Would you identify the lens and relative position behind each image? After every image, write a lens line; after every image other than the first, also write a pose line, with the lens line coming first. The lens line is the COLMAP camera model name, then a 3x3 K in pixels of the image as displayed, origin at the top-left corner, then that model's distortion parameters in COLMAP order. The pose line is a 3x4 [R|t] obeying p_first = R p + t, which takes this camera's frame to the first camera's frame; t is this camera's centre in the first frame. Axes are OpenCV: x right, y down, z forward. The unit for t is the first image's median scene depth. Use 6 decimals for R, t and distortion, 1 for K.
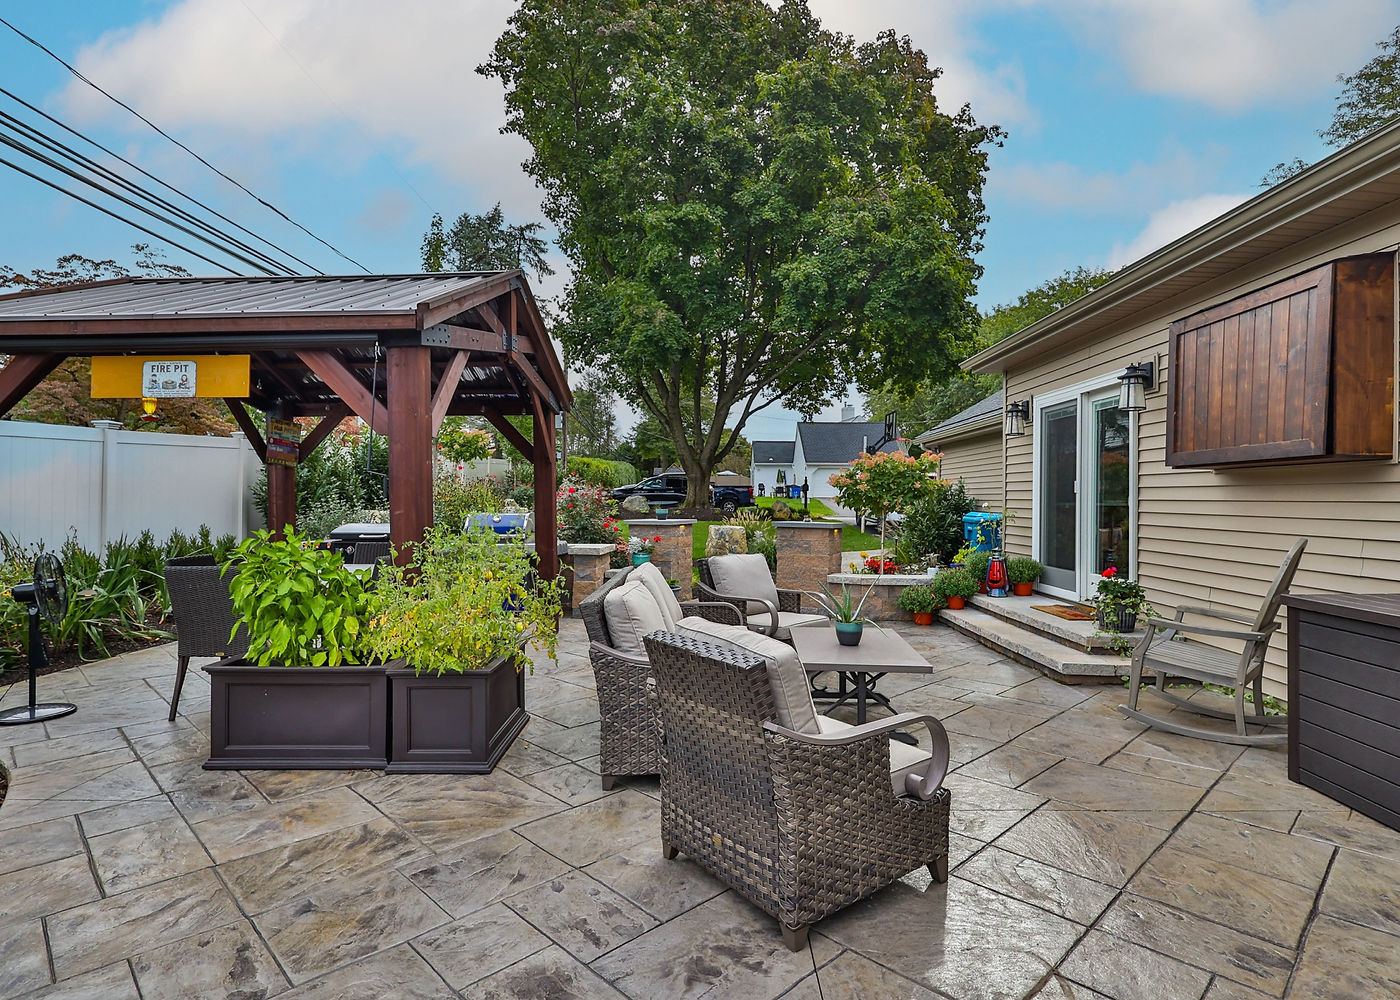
lens RADIAL K [[738.2, 0, 705.8], [0, 738.2, 501.5], [0, 0, 1]] dist [-0.002498, 0.001844]
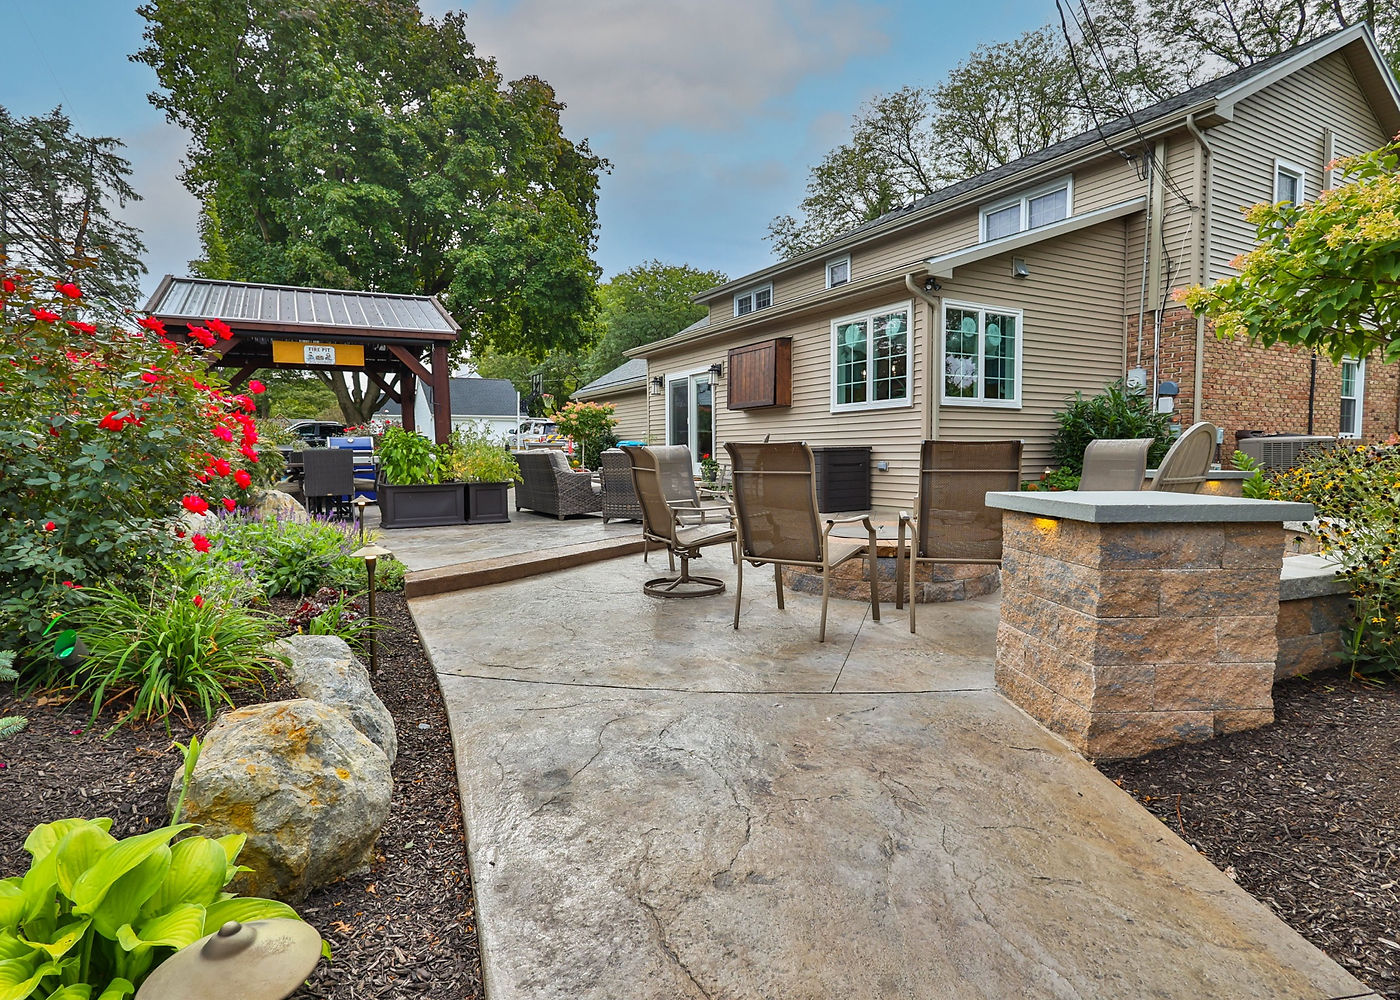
lens RADIAL K [[738.2, 0, 691.7], [0, 738.2, 505.7], [0, 0, 1]] dist [-0.002498, 0.001844]
pose [[0.862088, -0.046025, 0.504664, -0.196096], [0.013116, 0.997560, 0.068571, 0.027413], [-0.506589, -0.052495, 0.860588, -0.286377]]
